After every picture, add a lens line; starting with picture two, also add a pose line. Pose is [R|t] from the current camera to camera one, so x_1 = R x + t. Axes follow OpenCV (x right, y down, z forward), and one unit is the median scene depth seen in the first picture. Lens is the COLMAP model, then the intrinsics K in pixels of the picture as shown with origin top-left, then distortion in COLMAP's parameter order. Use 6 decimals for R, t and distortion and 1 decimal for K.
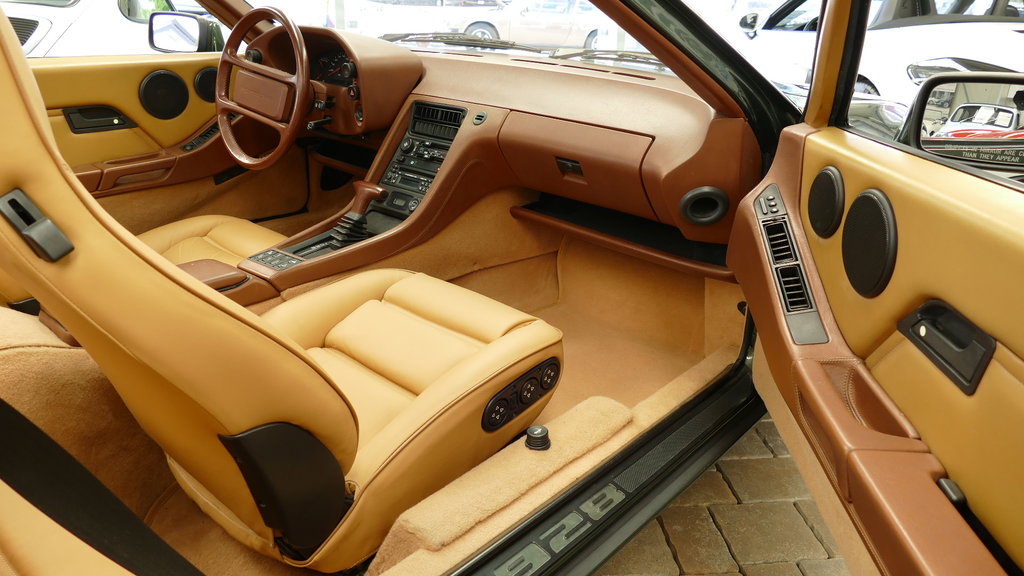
lens RADIAL K [[719.1, 0, 509.1], [0, 719.1, 286.9], [0, 0, 1]] dist [-0.007558, -0.001416]
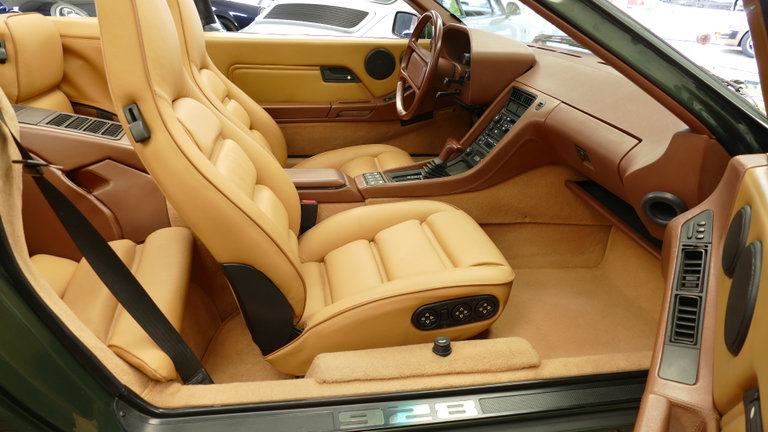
lens RADIAL K [[539.3, 0, 381.8], [0, 539.3, 215.2], [0, 0, 1]] dist [-0.007558, -0.001416]
pose [[0.795533, 0.245028, -0.554156, 0.306980], [-0.245637, 0.966478, 0.074712, -0.047930], [0.553887, 0.076686, 0.829053, 0.069897]]
